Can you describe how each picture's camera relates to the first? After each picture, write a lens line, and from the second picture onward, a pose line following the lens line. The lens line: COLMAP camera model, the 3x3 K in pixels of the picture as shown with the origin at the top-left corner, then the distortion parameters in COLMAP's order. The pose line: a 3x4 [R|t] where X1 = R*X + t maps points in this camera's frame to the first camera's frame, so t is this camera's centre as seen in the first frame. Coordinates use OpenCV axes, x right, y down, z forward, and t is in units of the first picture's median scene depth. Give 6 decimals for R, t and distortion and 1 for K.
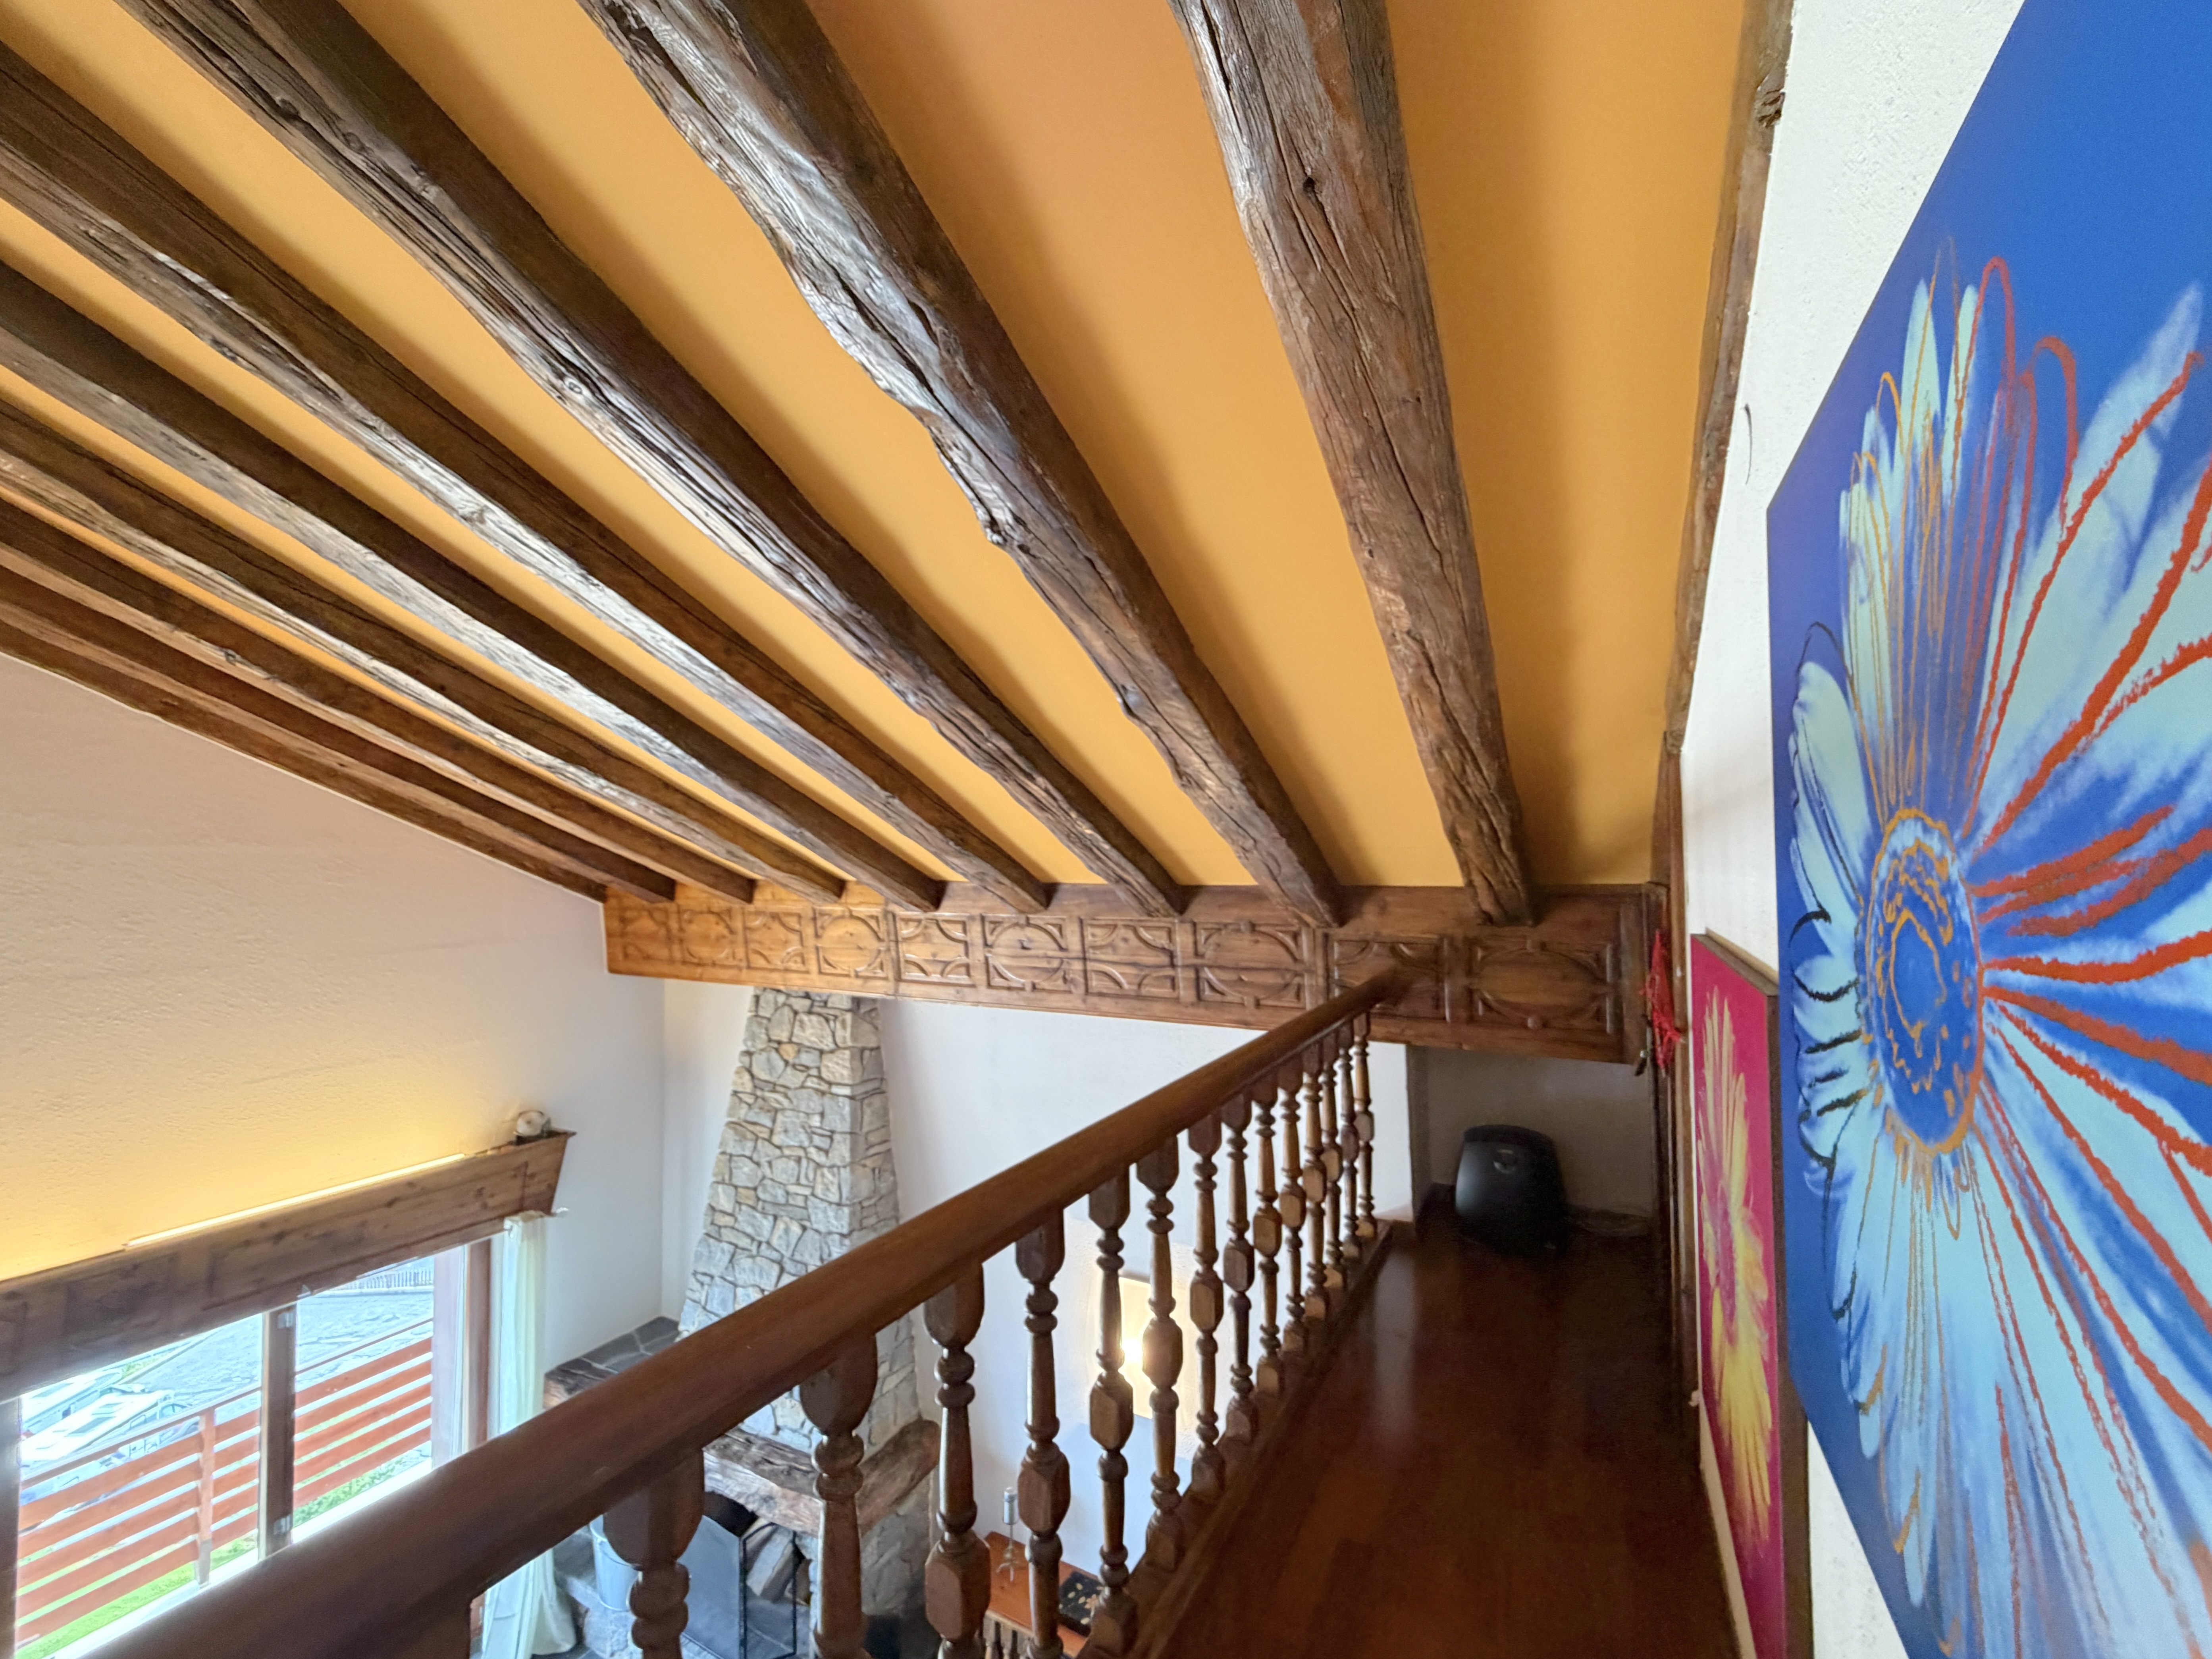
lens RADIAL K [[905.9, 0, 1102.4], [0, 905.9, 836.5], [0, 0, 1]] dist [-0.000805, 0.000082]
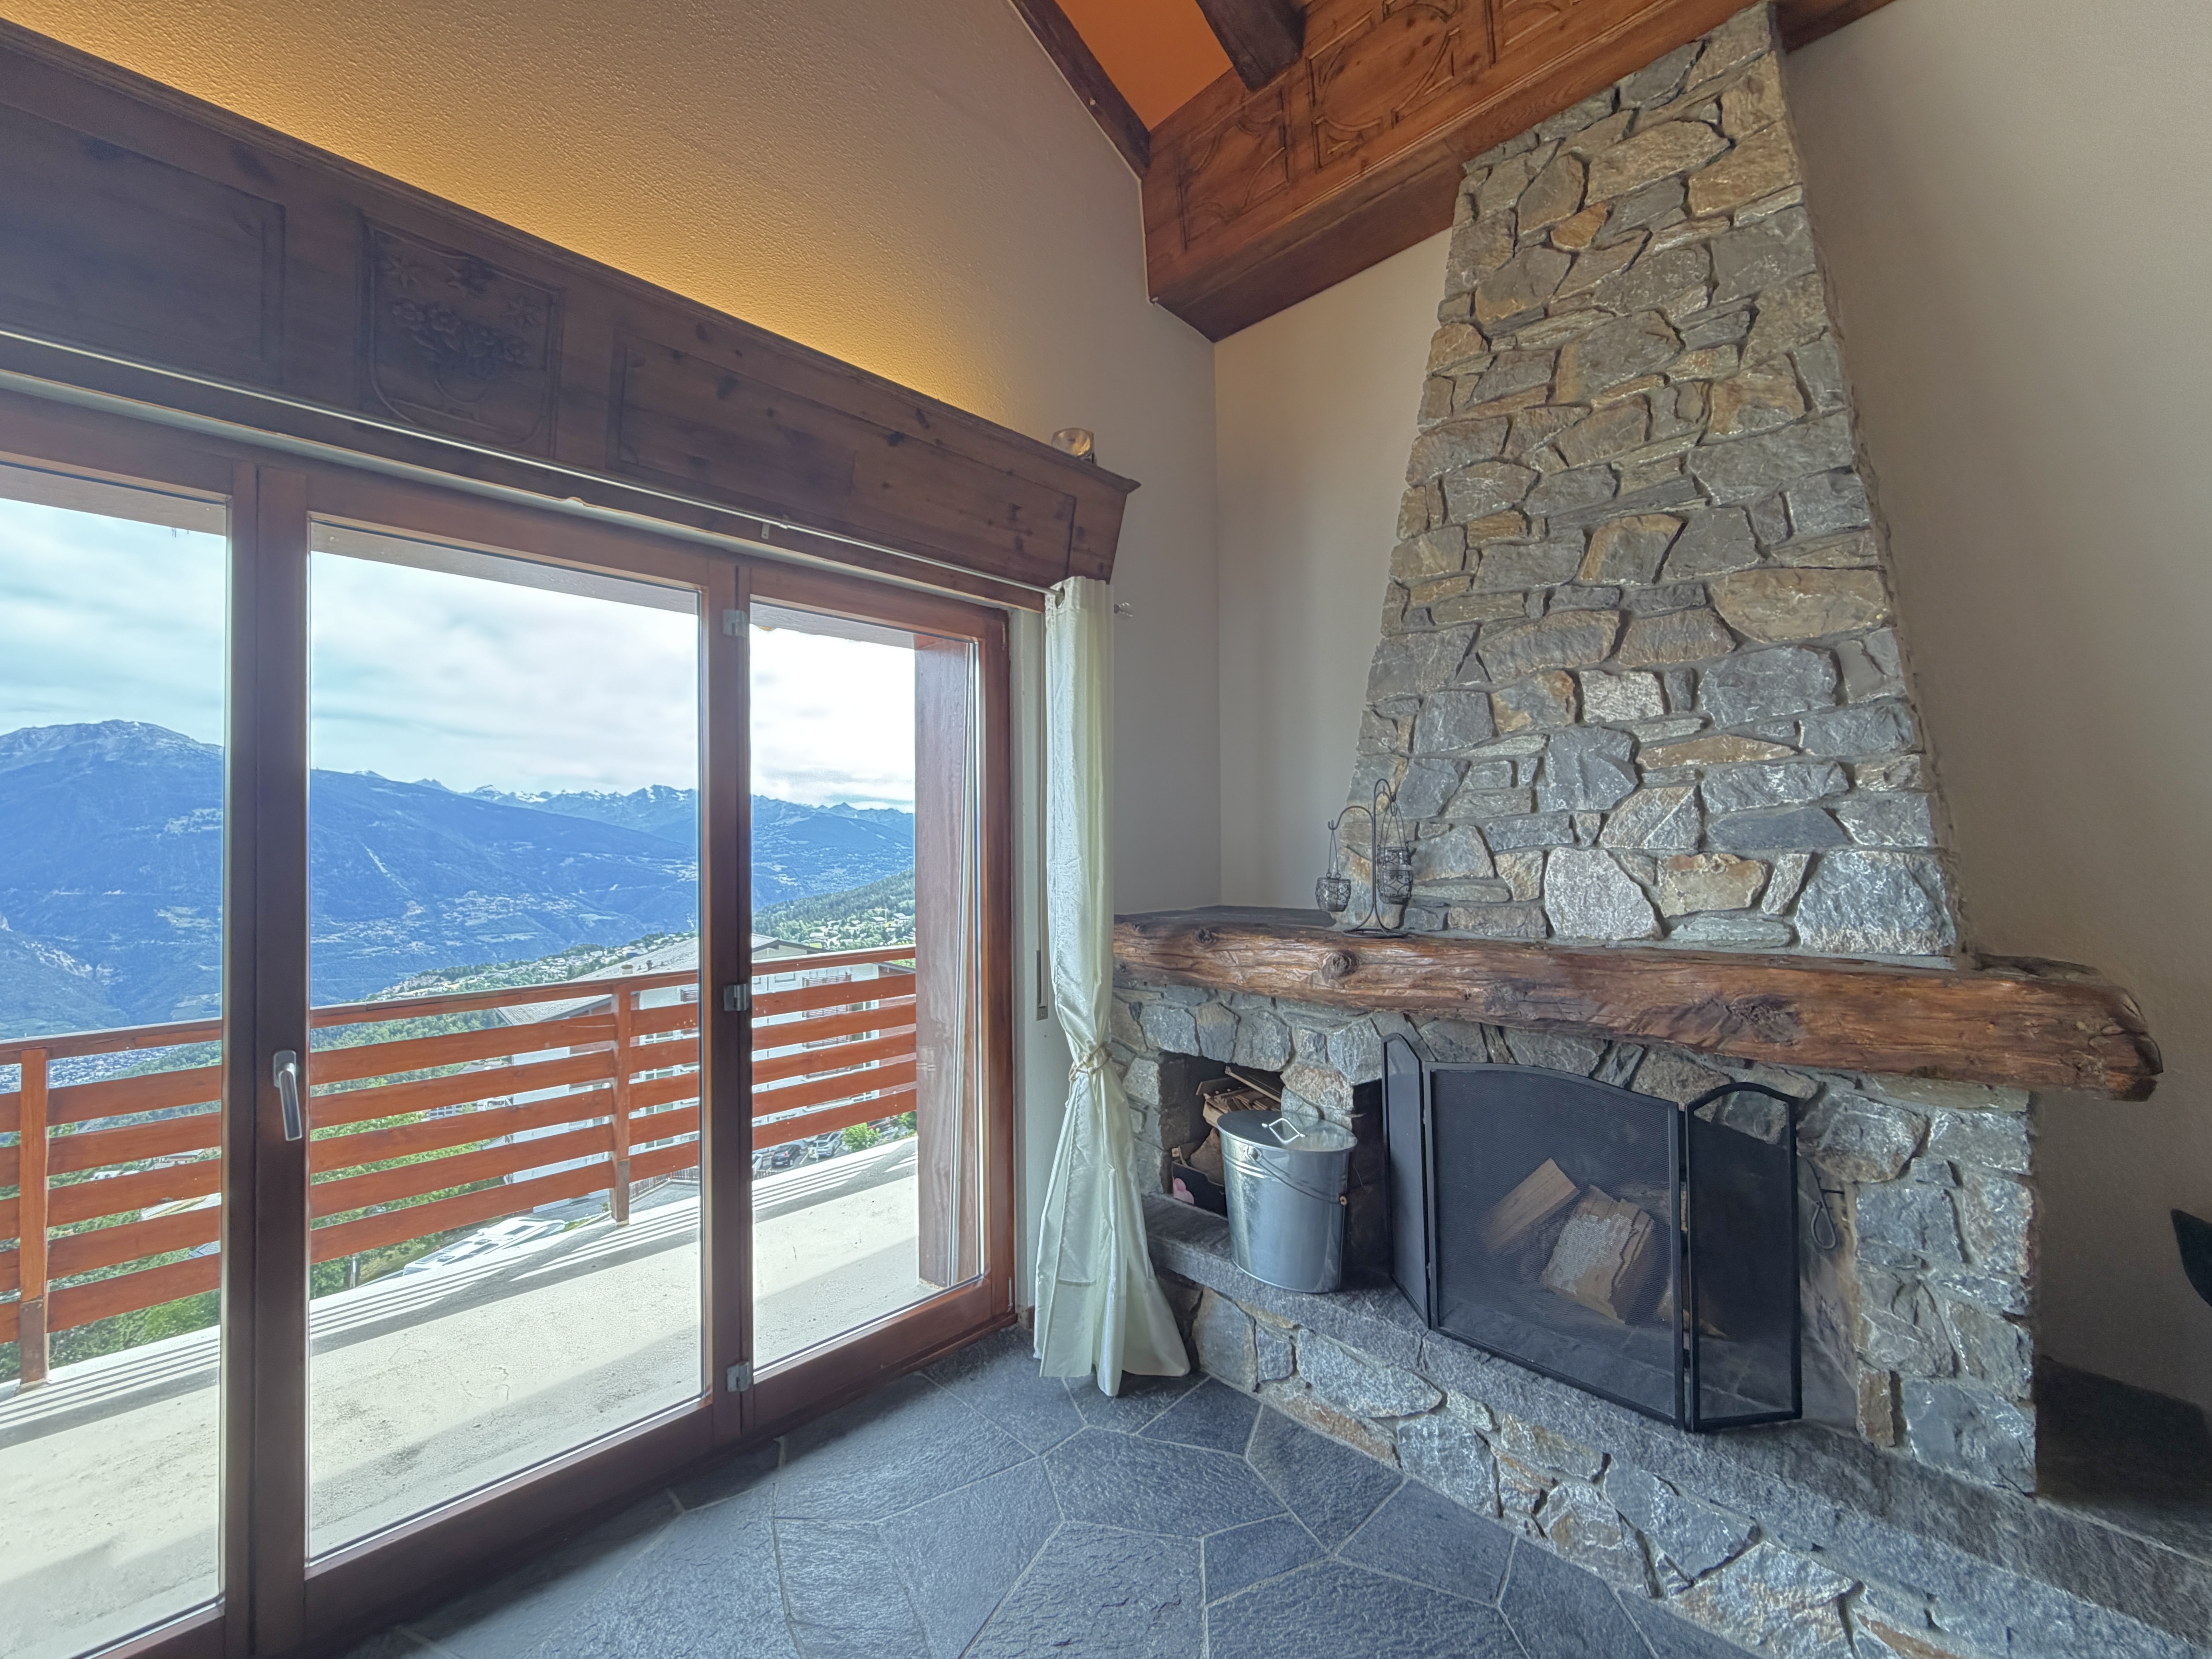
lens RADIAL K [[914.9, 0, 1095.9], [0, 914.9, 832.8], [0, 0, 1]] dist [-0.001567, -0.000224]
pose [[0.957349, -0.007977, -0.288823, -0.465792], [0.012207, 0.999843, 0.012849, 0.562489], [0.288675, -0.015826, 0.957296, 0.464550]]
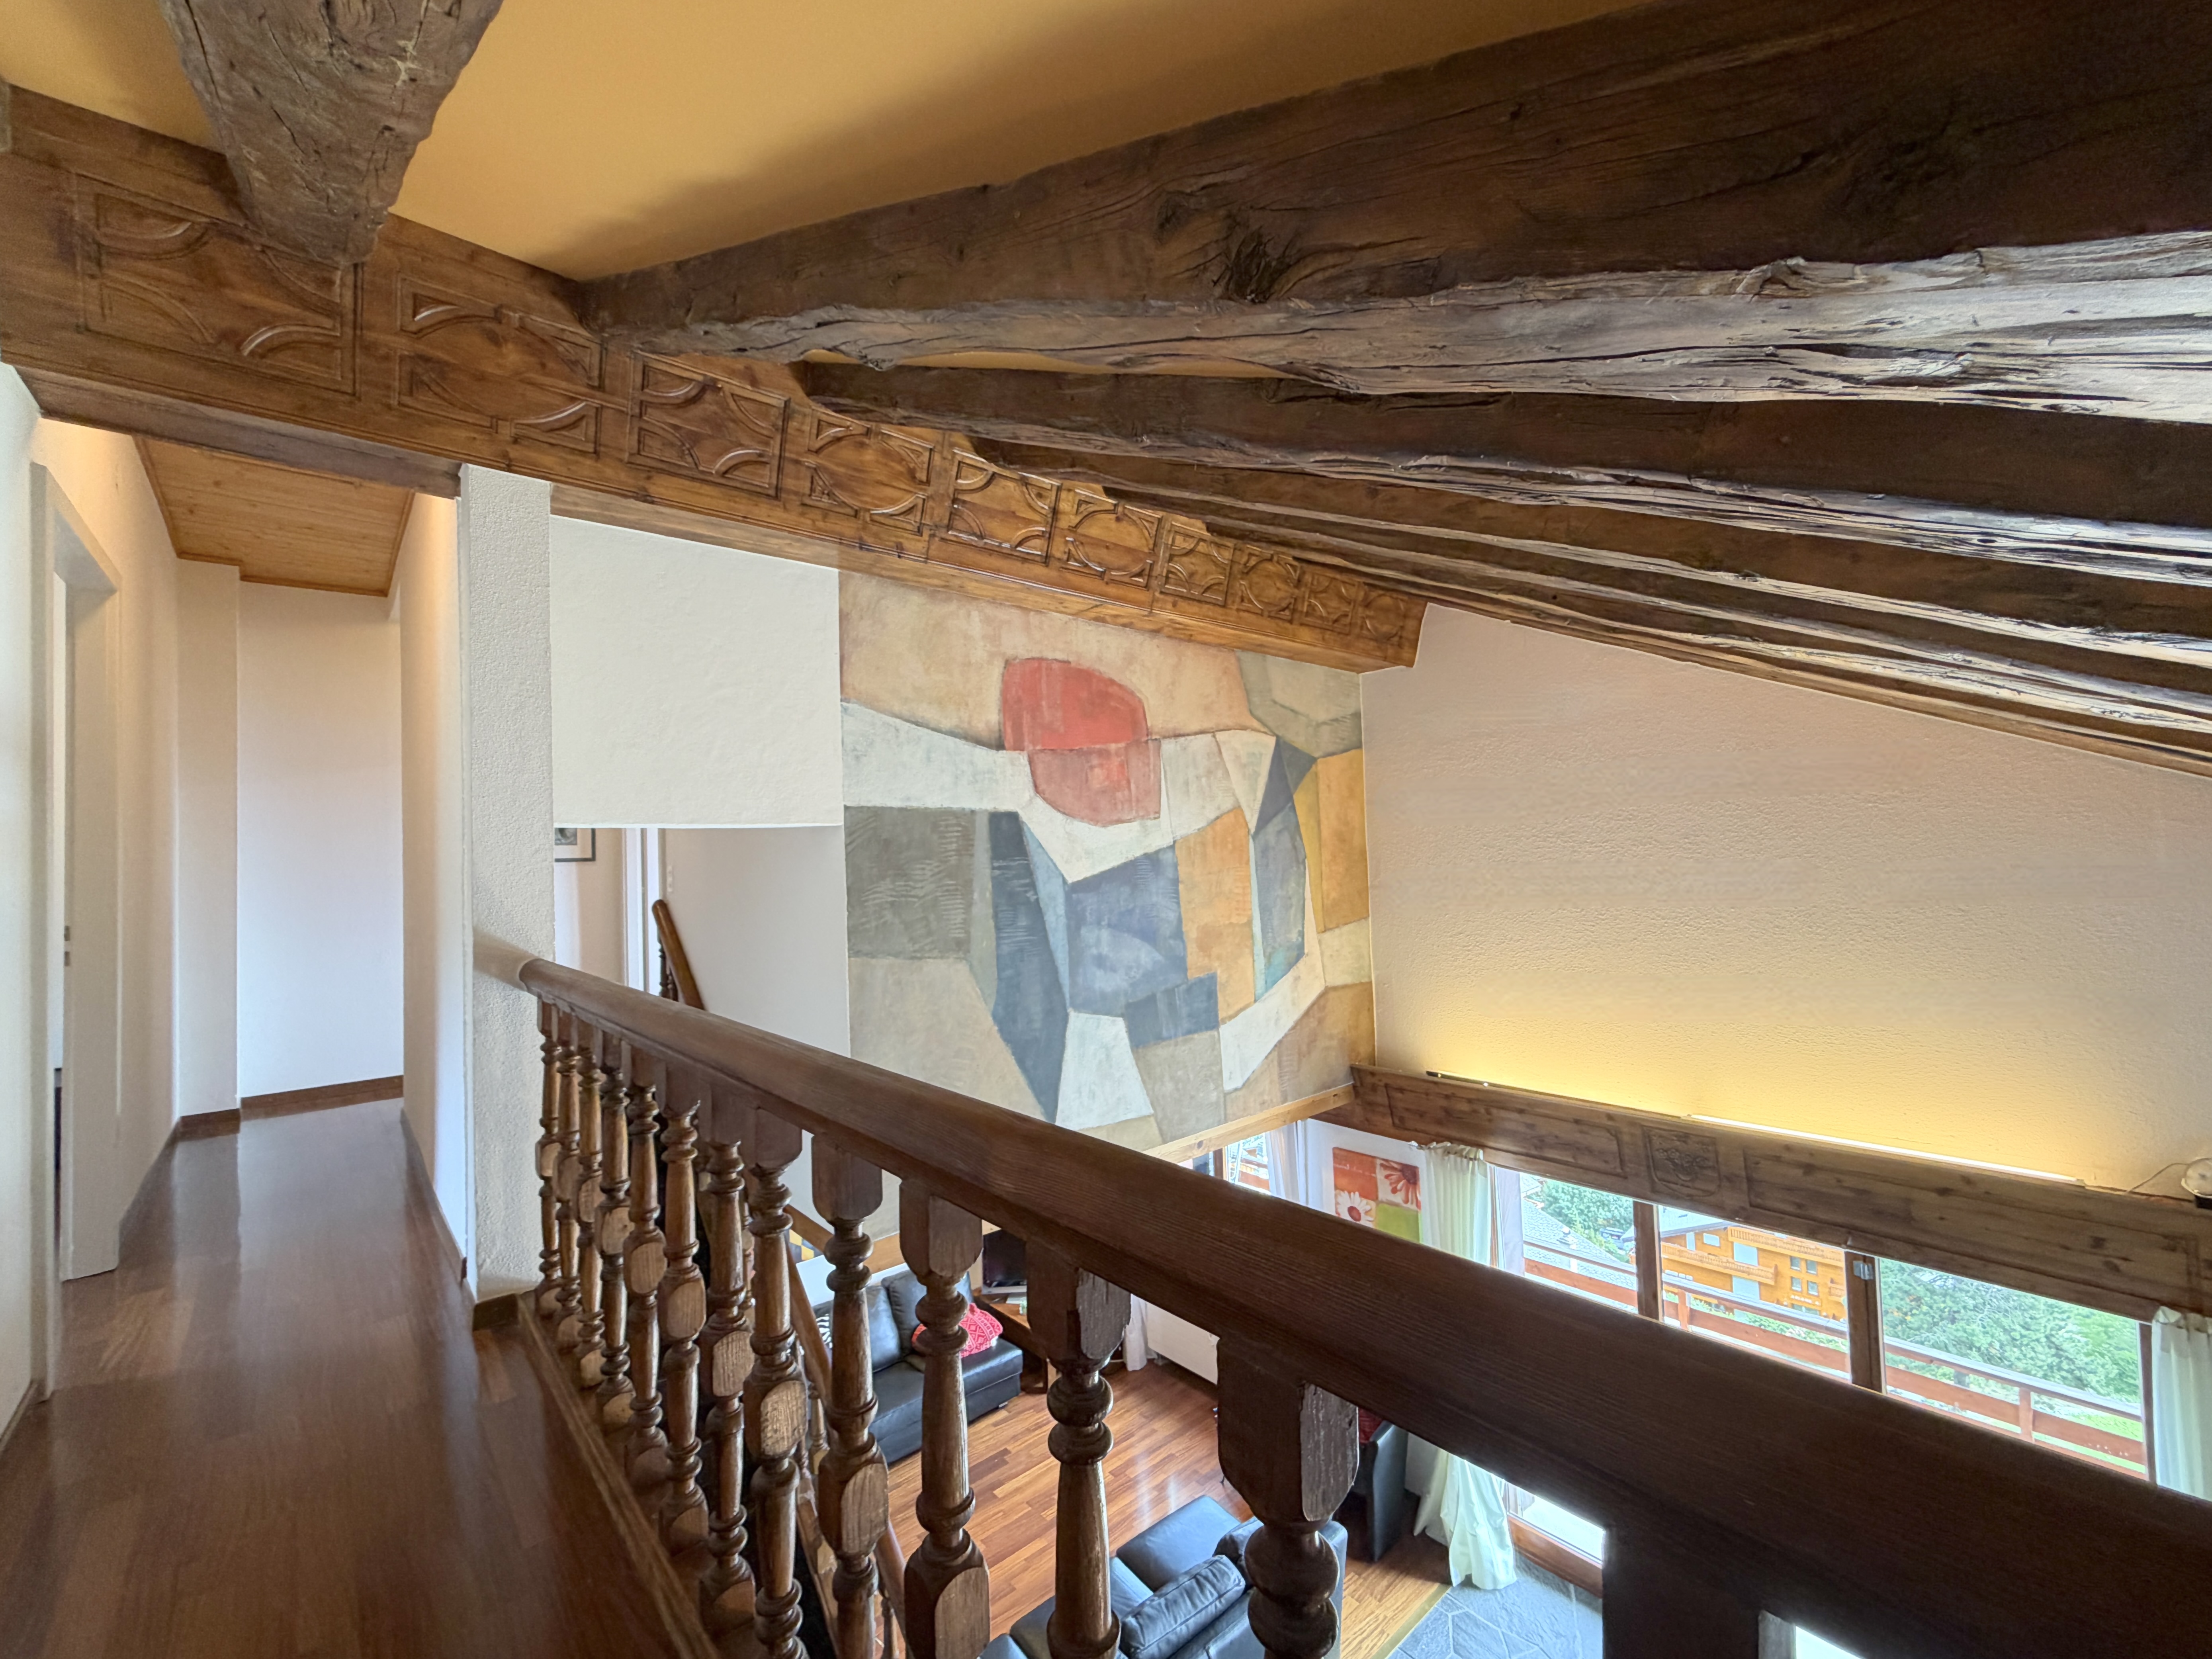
lens RADIAL K [[914.9, 0, 1095.9], [0, 914.9, 832.8], [0, 0, 1]] dist [-0.001567, -0.000224]
pose [[-0.352602, -0.012359, -0.935692, 0.231802], [0.057669, 0.997725, -0.034910, 0.058923], [0.933995, -0.066270, -0.351088, 0.533358]]
